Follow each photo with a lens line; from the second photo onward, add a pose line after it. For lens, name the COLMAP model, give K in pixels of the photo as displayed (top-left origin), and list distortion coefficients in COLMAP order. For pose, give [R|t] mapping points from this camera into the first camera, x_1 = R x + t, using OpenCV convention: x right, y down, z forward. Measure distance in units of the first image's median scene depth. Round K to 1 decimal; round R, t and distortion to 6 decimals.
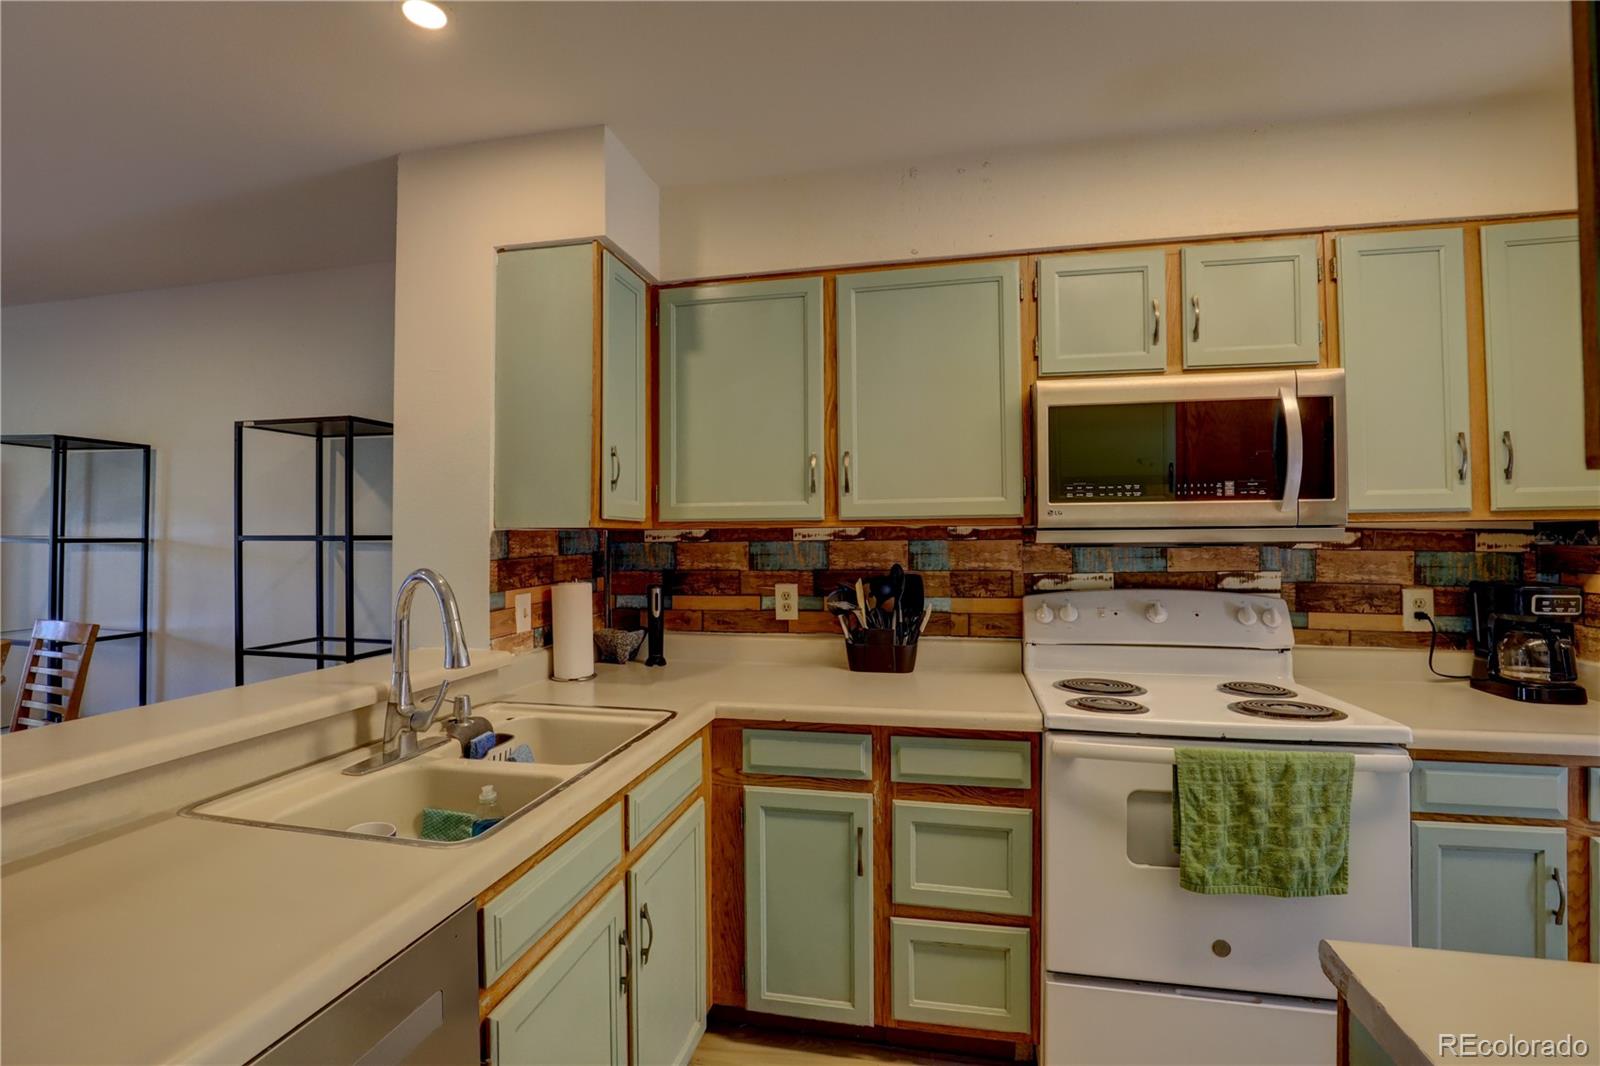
lens RADIAL K [[732.1, 0, 802.0], [0, 732.1, 527.2], [0, 0, 1]] dist [-0.037500, 0.006691]
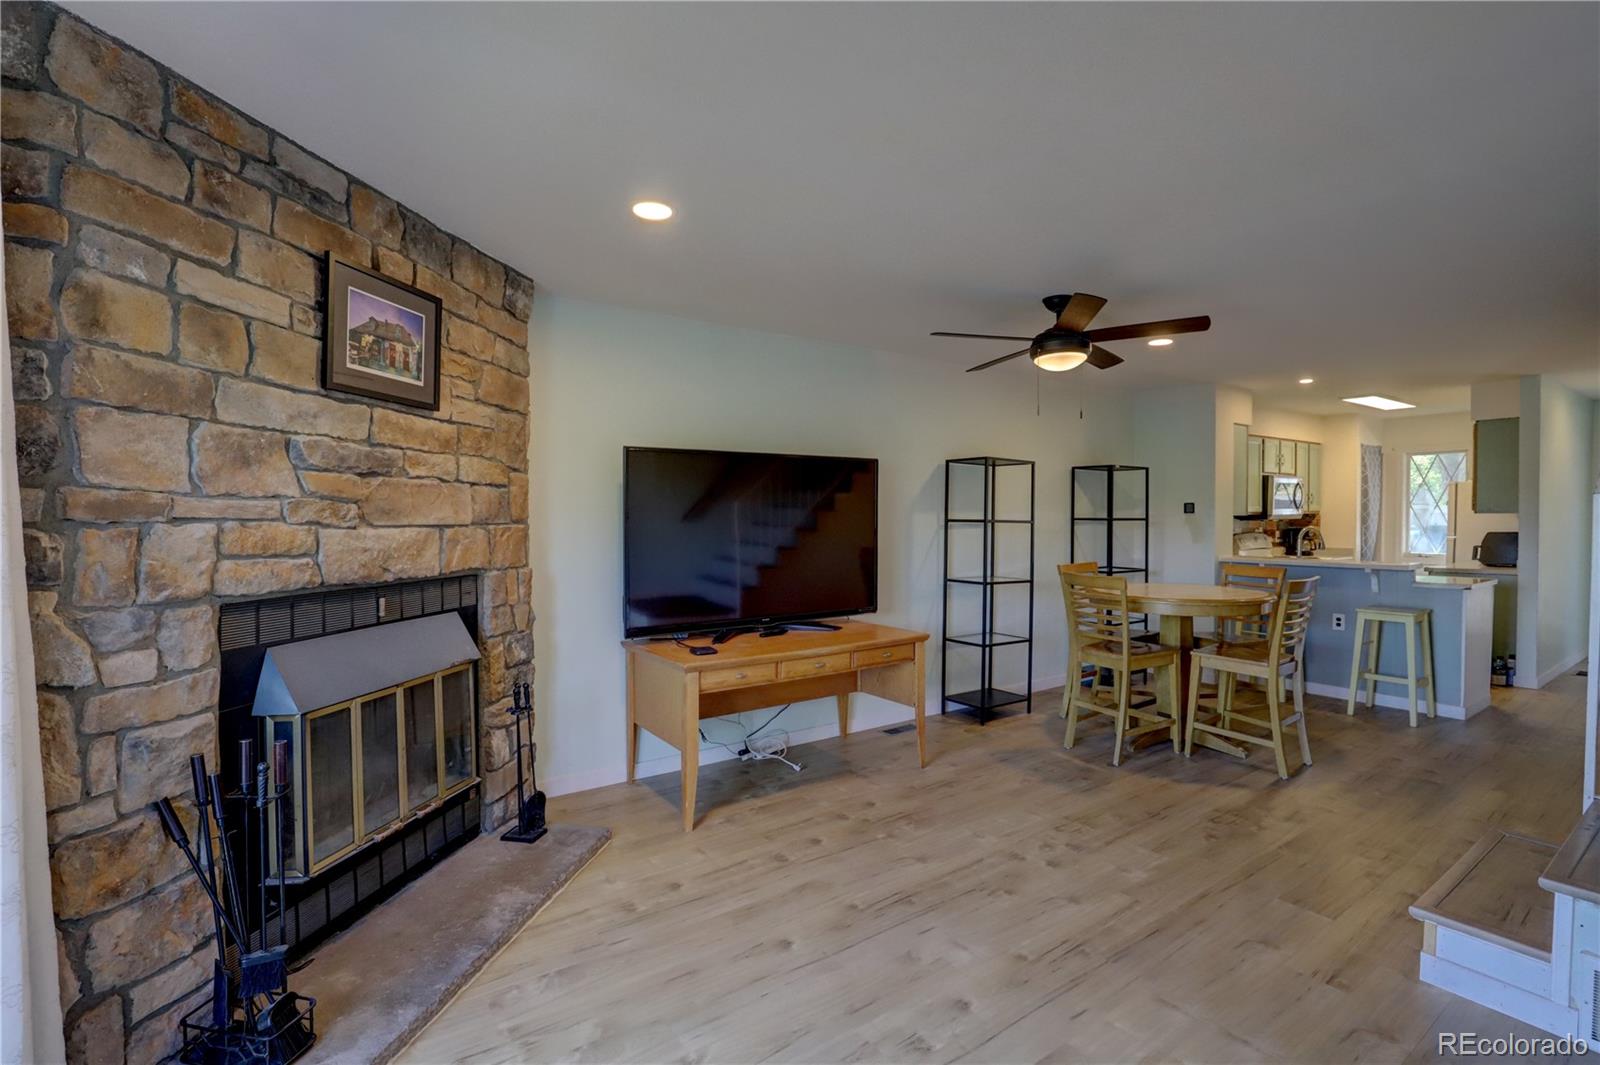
lens RADIAL K [[732.1, 0, 803.0], [0, 732.1, 528.1], [0, 0, 1]] dist [-0.037500, 0.006691]
pose [[0.679751, -0.014266, 0.733304, -3.687412], [-0.007497, 0.999623, 0.026397, -0.011648], [-0.733404, -0.023441, 0.679388, 0.250537]]
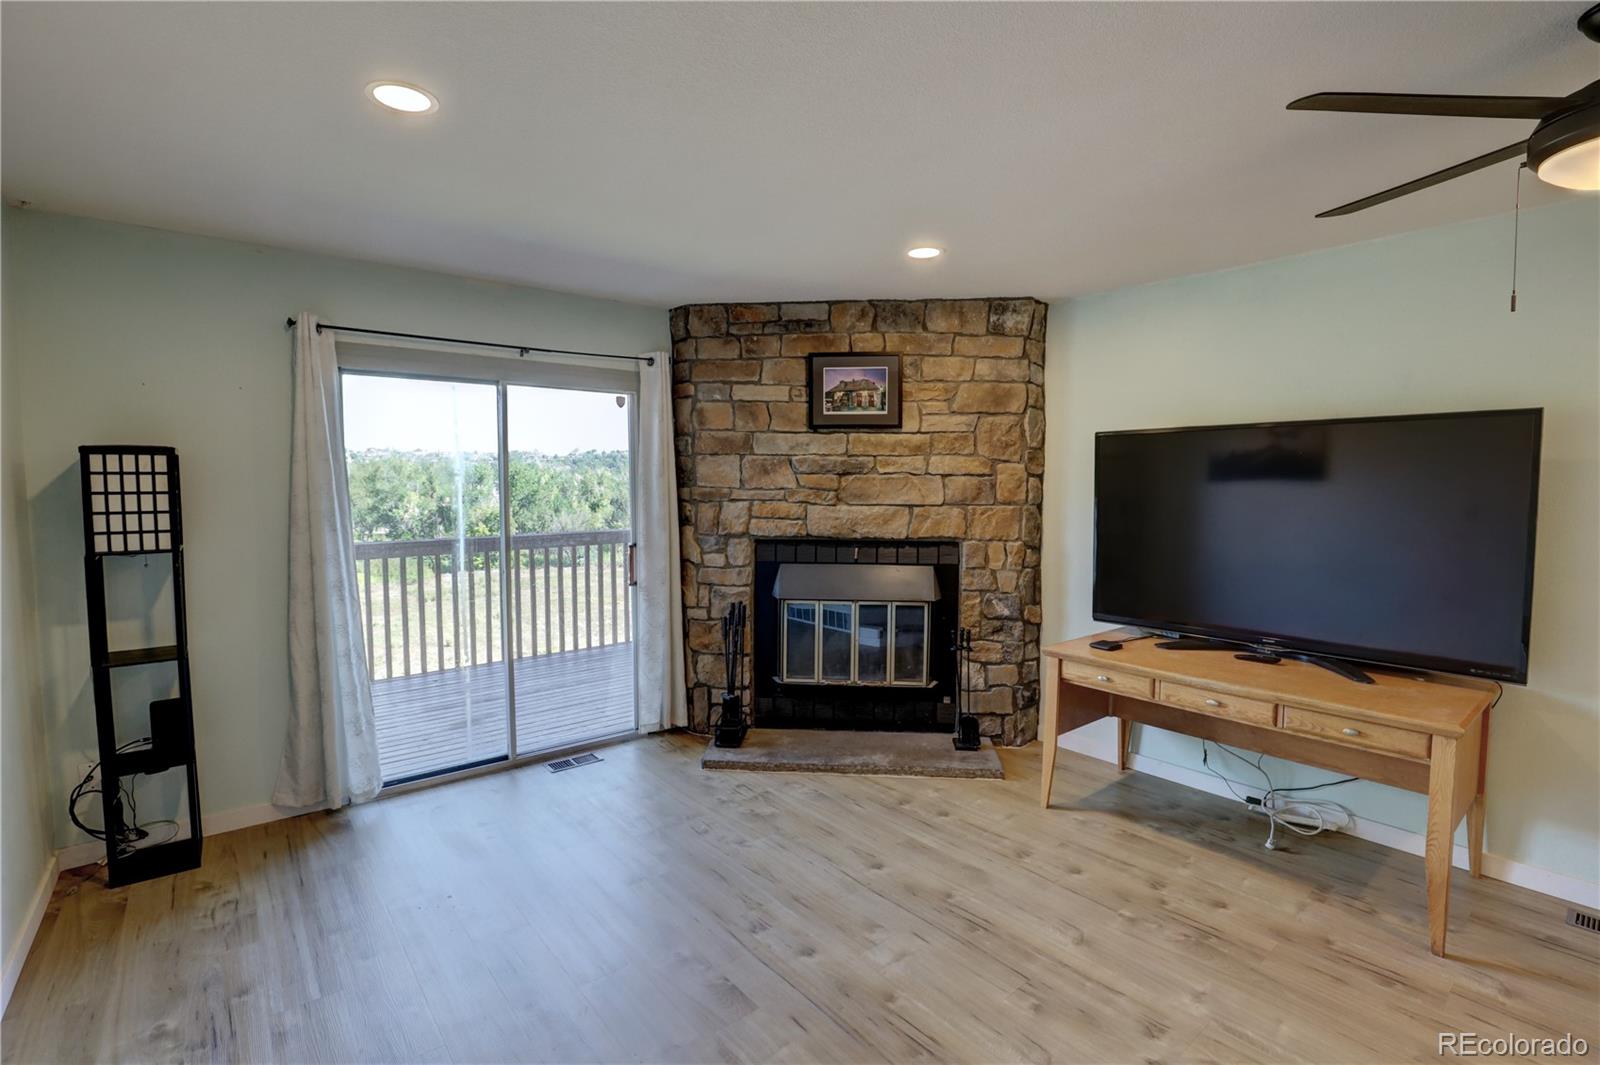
lens RADIAL K [[732.1, 0, 803.5], [0, 732.1, 527.5], [0, 0, 1]] dist [-0.037500, 0.006691]
pose [[0.787061, 0.037985, -0.615704, -2.217133], [0.010432, 0.997140, 0.074852, -0.064985], [0.616787, -0.065336, 0.784414, -0.075761]]
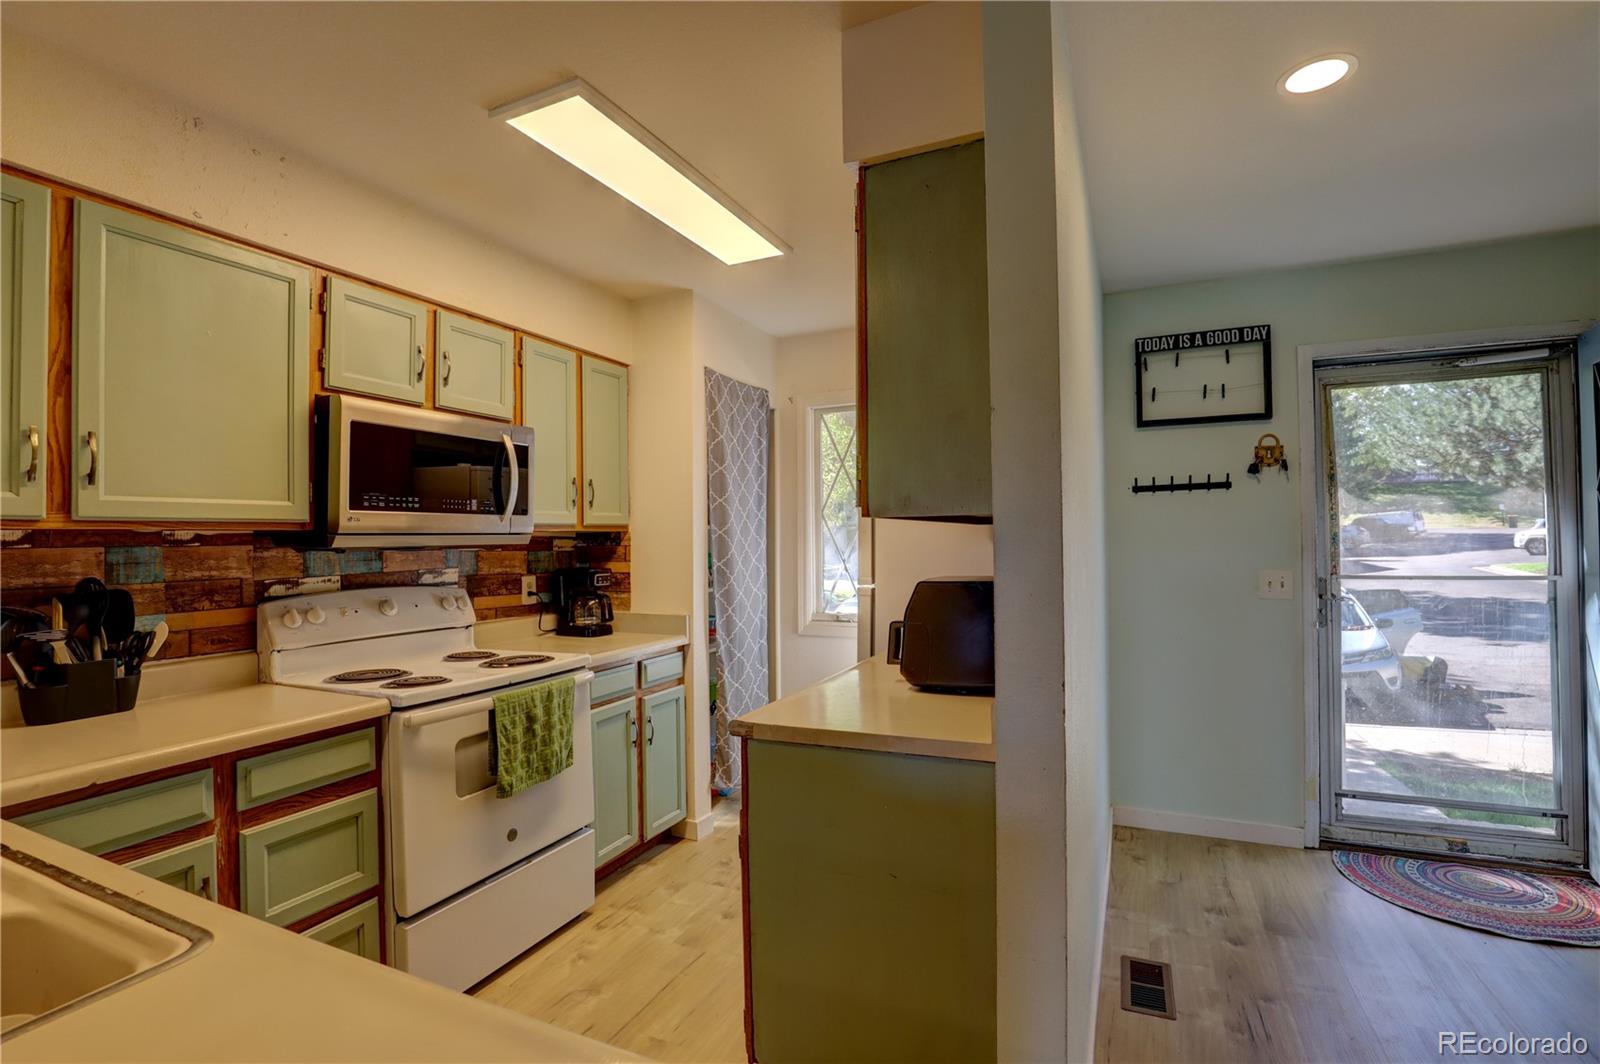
lens RADIAL K [[732.1, 0, 798.5], [0, 732.1, 530.2], [0, 0, 1]] dist [-0.037500, 0.006691]
pose [[0.214613, 0.013316, 0.976608, -0.525262], [-0.005702, 0.999907, -0.012381, 0.005578], [-0.976682, -0.002911, 0.214669, 0.115436]]
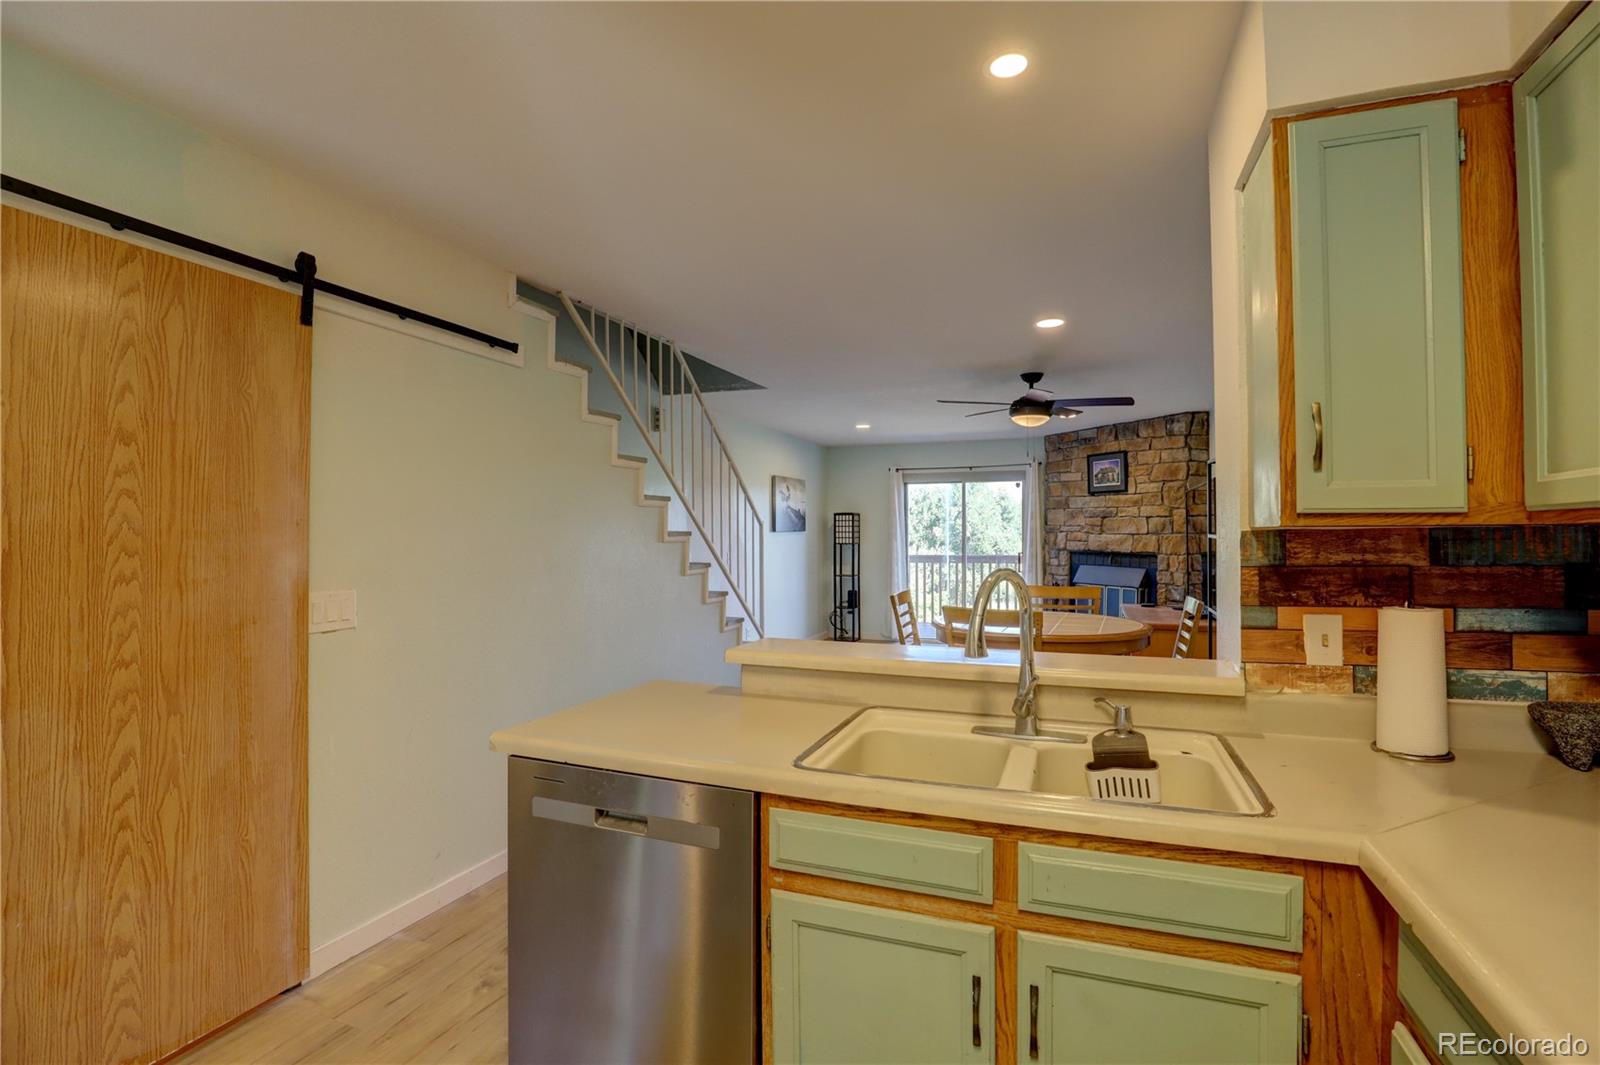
lens RADIAL K [[732.1, 0, 801.0], [0, 732.1, 528.3], [0, 0, 1]] dist [-0.037500, 0.006691]
pose [[-0.156839, -0.006202, -0.987605, 0.437297], [0.016552, 0.999823, -0.008907, 0.001035], [0.987486, -0.017744, -0.156708, 0.597827]]
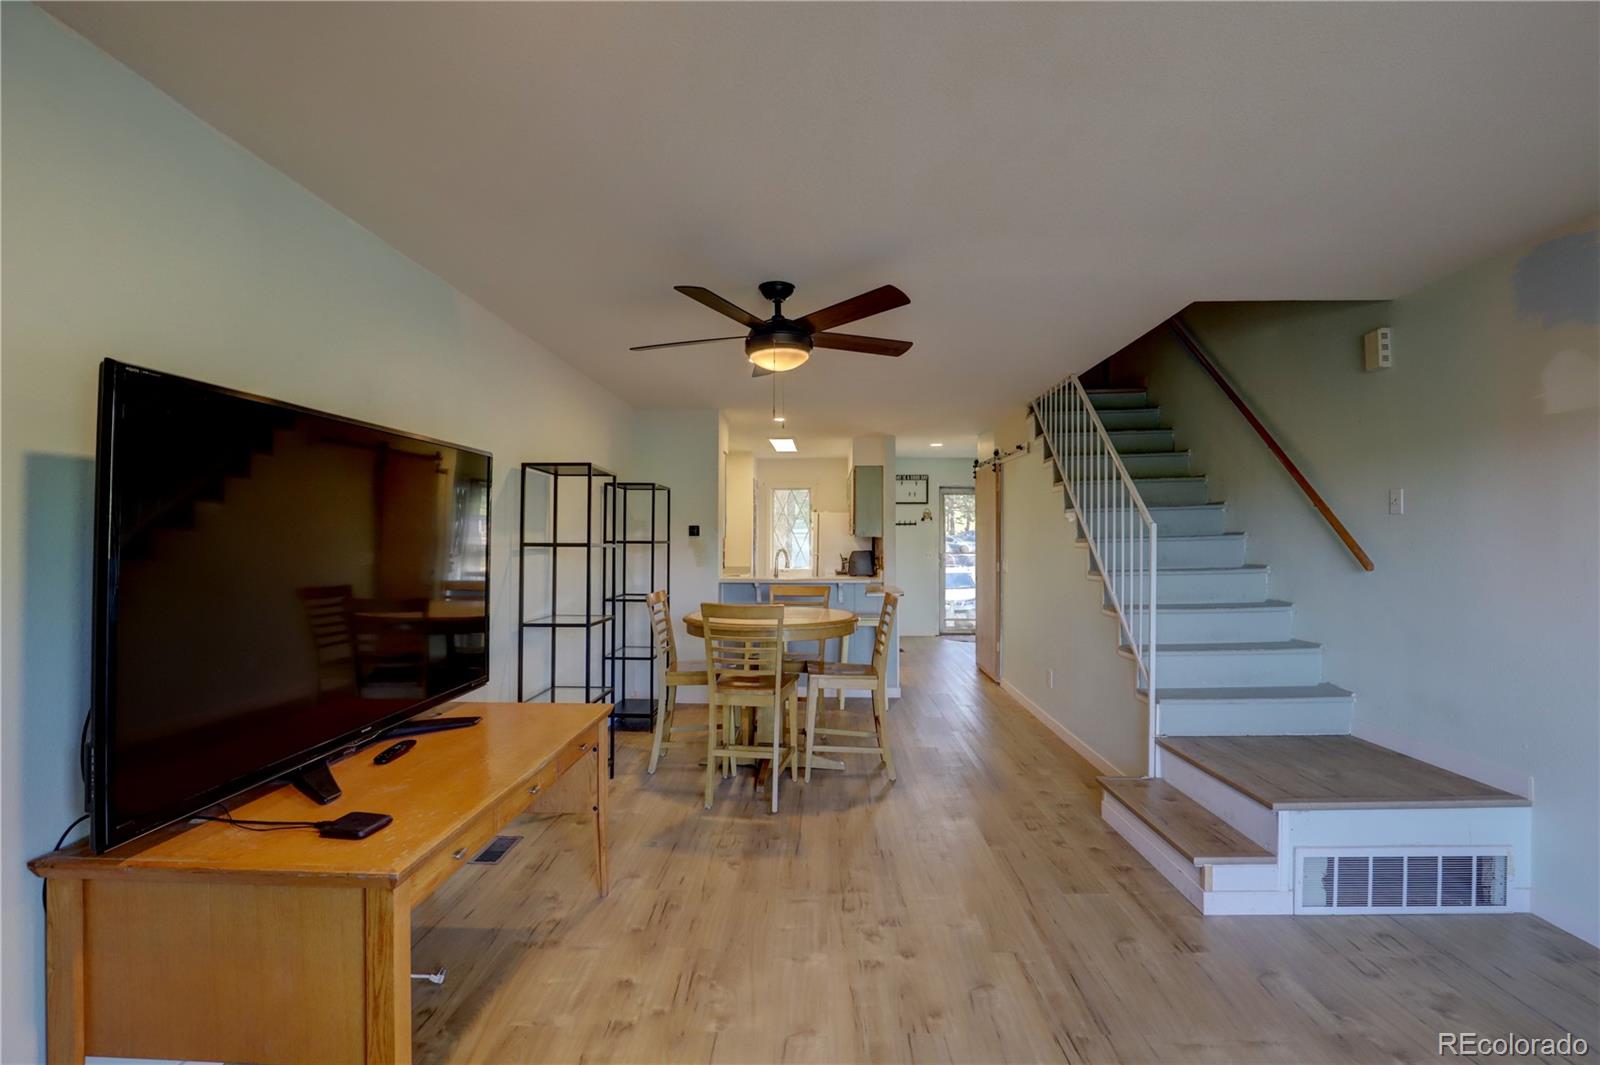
lens RADIAL K [[732.1, 0, 805.9], [0, 732.1, 527.3], [0, 0, 1]] dist [-0.037500, 0.006691]
pose [[-0.189848, 0.013801, 0.981717, -3.477206], [-0.014875, 0.999746, -0.016931, 0.001502], [-0.981701, -0.017818, -0.189594, 1.196120]]
